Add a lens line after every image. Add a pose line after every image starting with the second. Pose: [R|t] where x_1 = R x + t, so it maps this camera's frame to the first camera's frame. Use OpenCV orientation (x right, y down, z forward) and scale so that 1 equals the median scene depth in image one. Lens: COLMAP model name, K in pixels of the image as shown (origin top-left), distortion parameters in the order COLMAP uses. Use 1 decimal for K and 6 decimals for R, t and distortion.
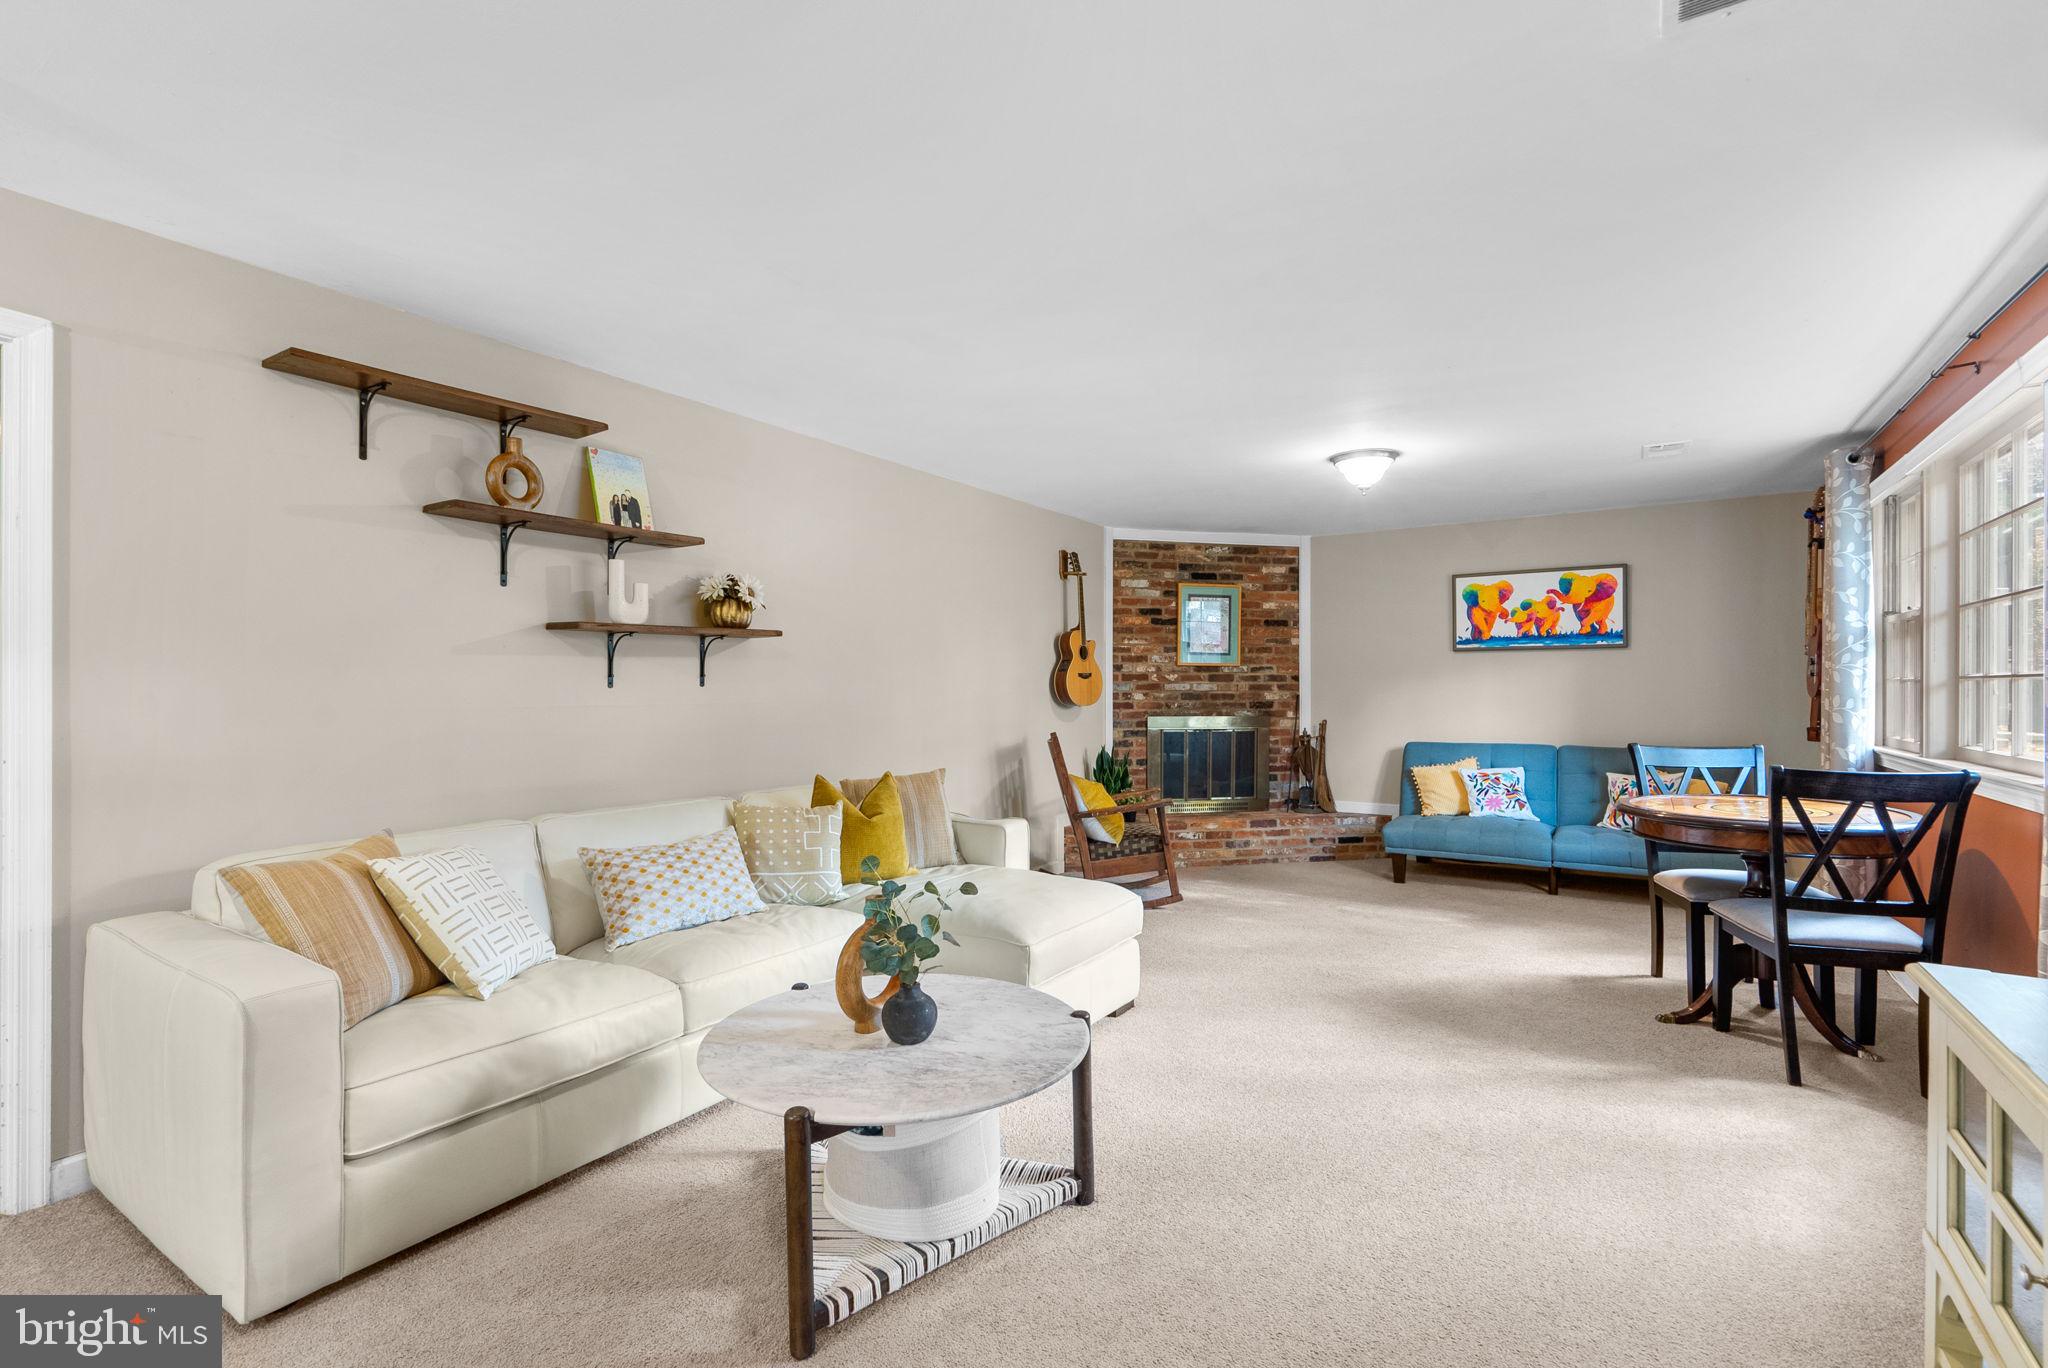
lens RADIAL K [[937.1, 0, 1024.0], [0, 937.1, 684.0], [0, 0, 1]] dist [-0.000777, 0.000042]
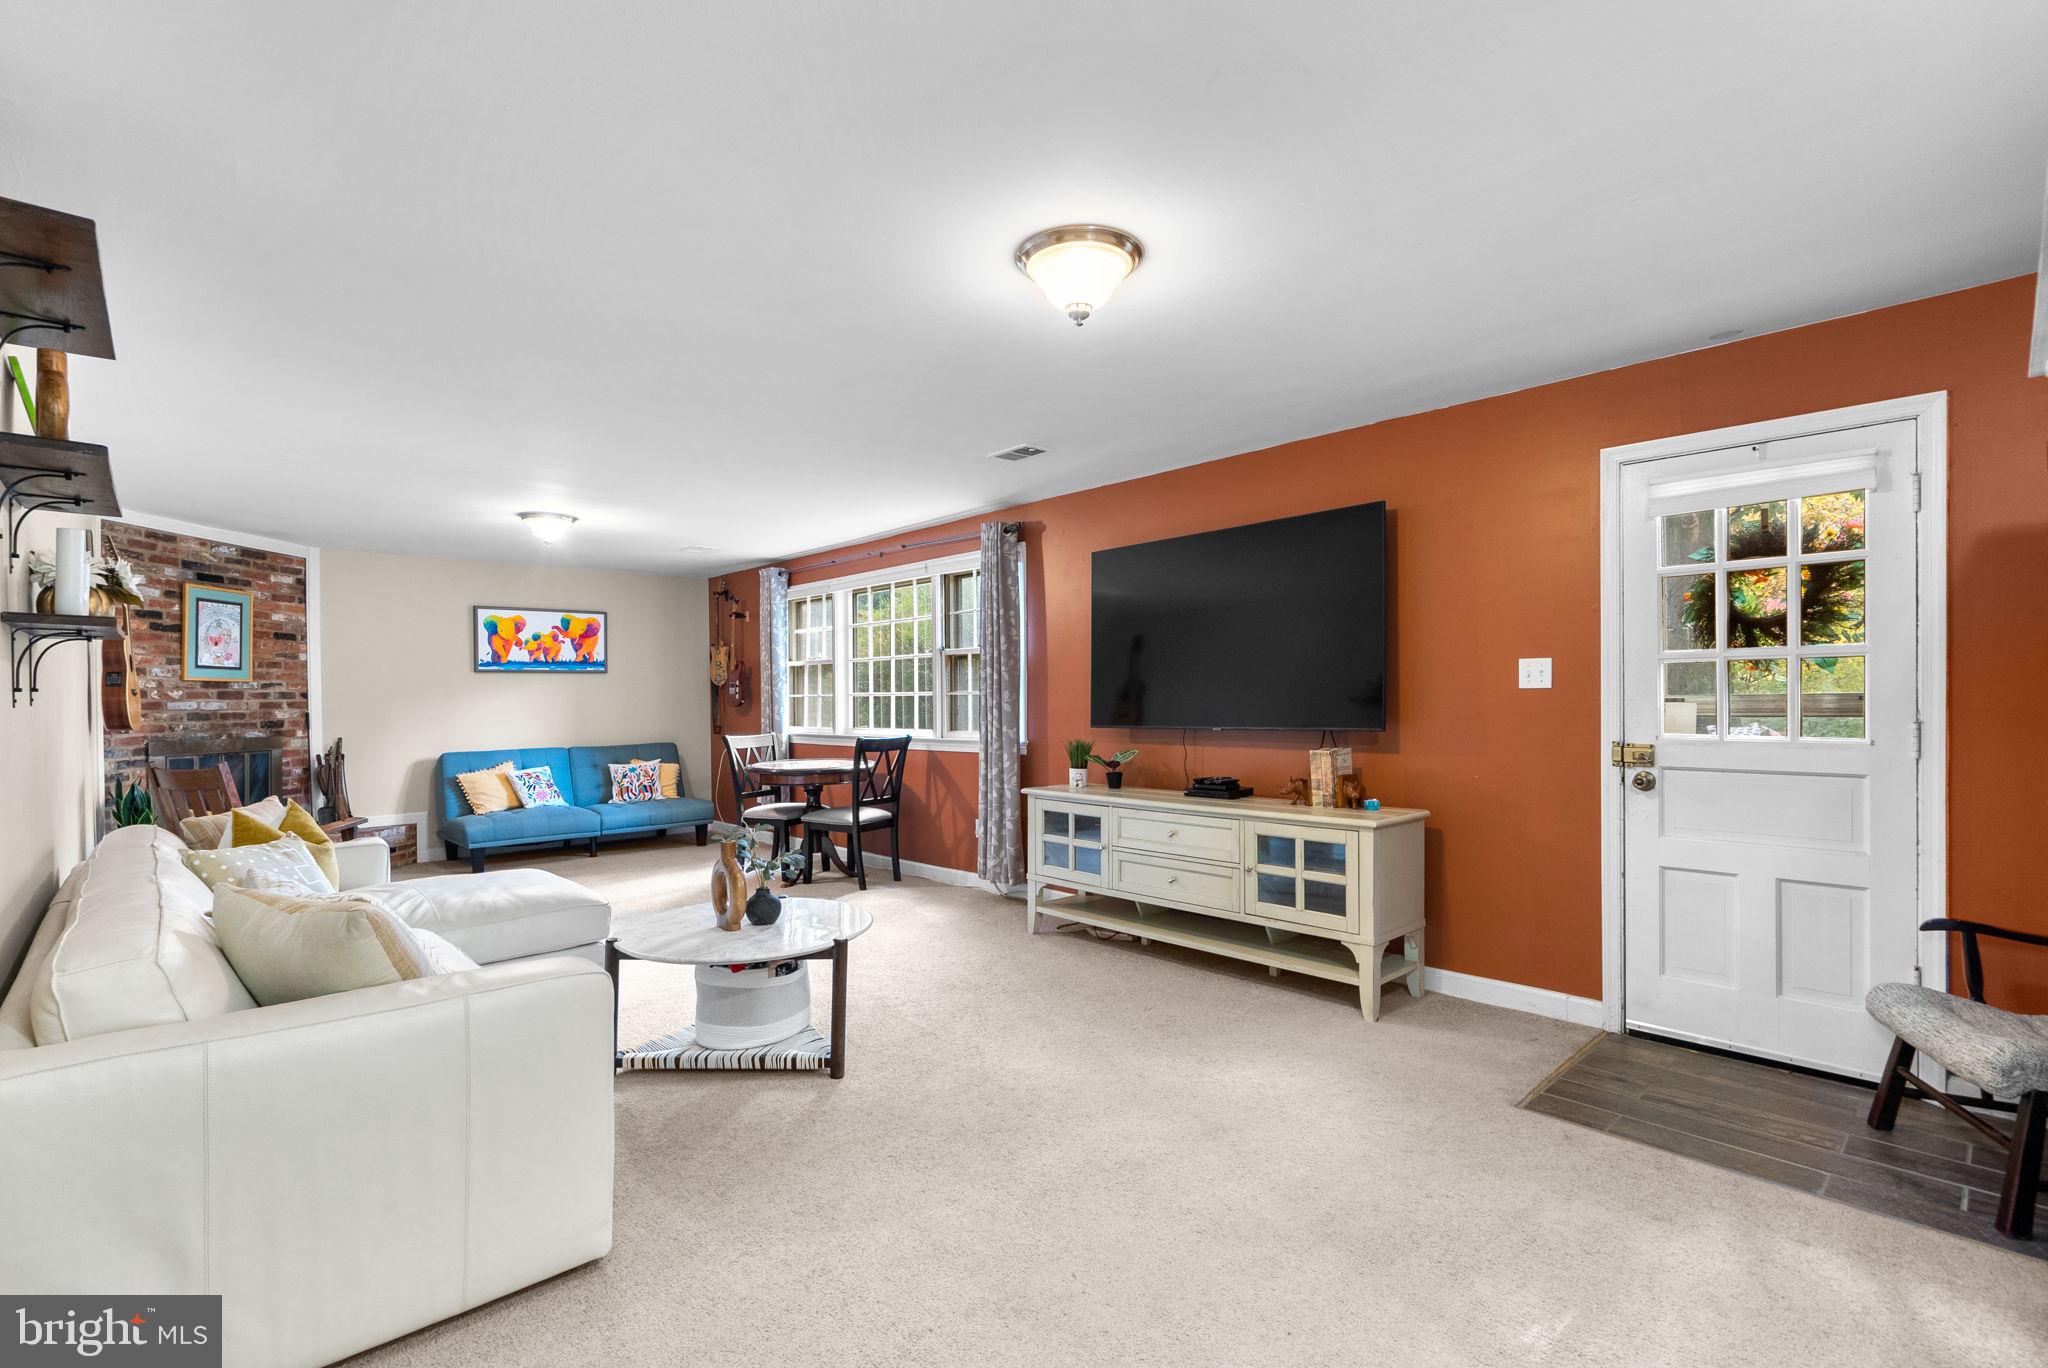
lens RADIAL K [[939.3, 0, 1025.0], [0, 939.3, 699.0], [0, 0, 1]] dist [-0.001766, -0.000044]
pose [[0.252779, -0.003970, 0.967516, -0.464870], [0.006129, 0.999978, 0.002502, -0.000439], [-0.967505, 0.005297, 0.252798, 0.050712]]
